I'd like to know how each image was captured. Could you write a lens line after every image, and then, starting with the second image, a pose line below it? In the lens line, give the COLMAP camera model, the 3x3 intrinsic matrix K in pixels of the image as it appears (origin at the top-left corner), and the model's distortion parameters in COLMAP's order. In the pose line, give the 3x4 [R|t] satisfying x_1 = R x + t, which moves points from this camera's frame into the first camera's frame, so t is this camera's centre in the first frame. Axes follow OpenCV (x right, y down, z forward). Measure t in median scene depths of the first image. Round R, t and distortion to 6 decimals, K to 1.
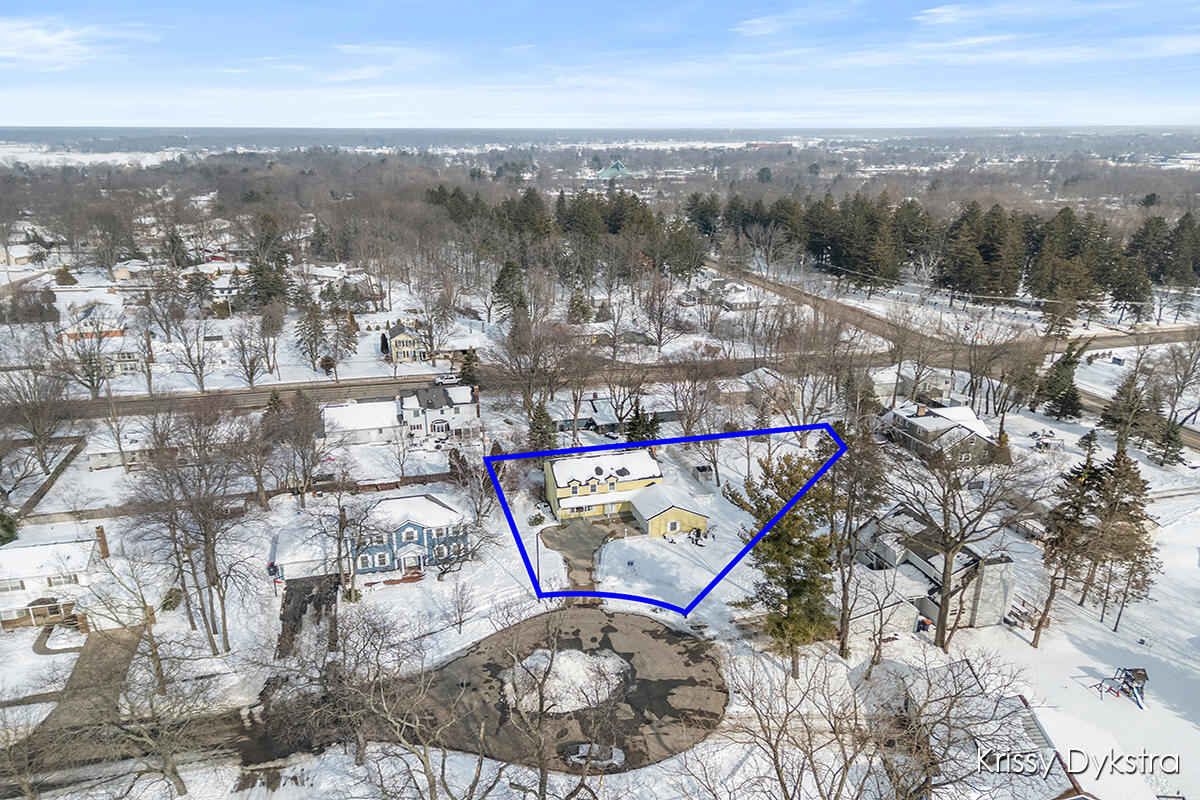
lens RADIAL K [[824.3, 0, 791.8], [0, 824.3, 413.6], [0, 0, 1]] dist [0.023991, -0.001675]
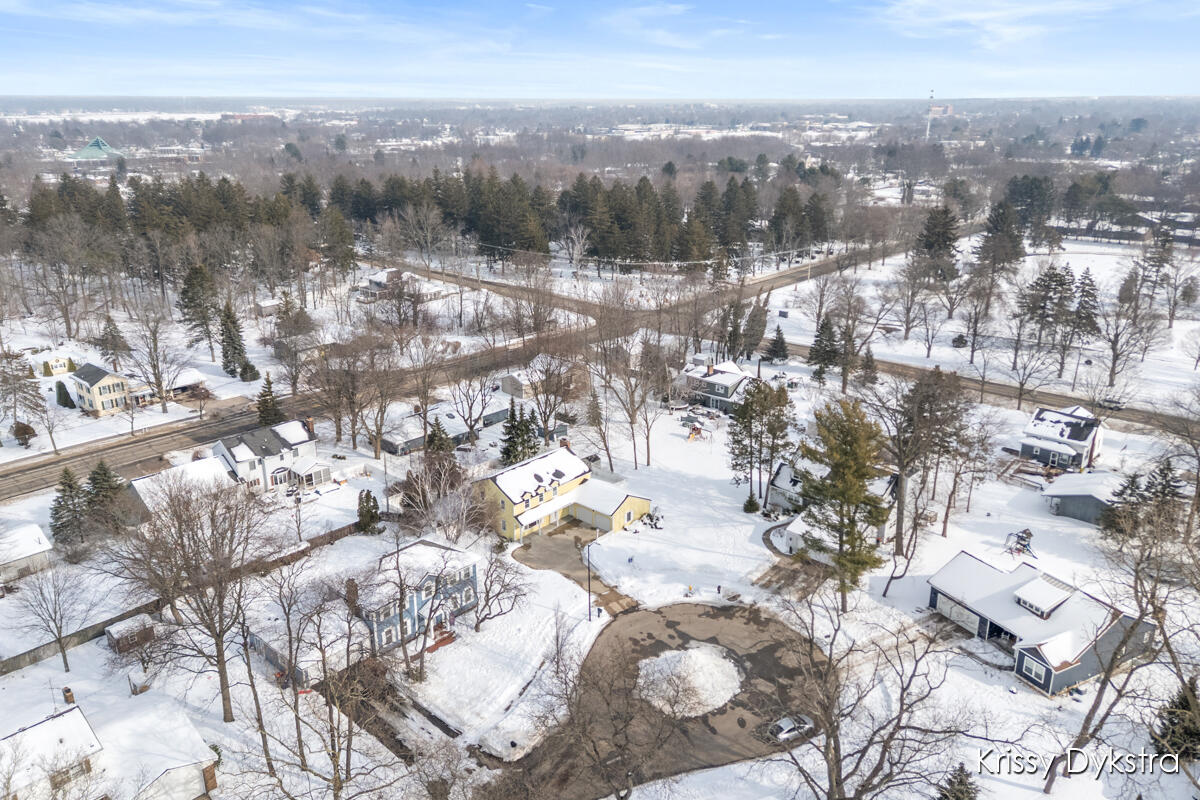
lens RADIAL K [[875.1, 0, 600.0], [0, 875.1, 400.0], [0, 0, 1]] dist [0.089993, -0.083898]
pose [[0.843577, -0.167871, 0.510095, -0.588747], [0.170479, 0.984464, 0.042053, -0.039724], [-0.509229, 0.051485, 0.859090, 0.118000]]
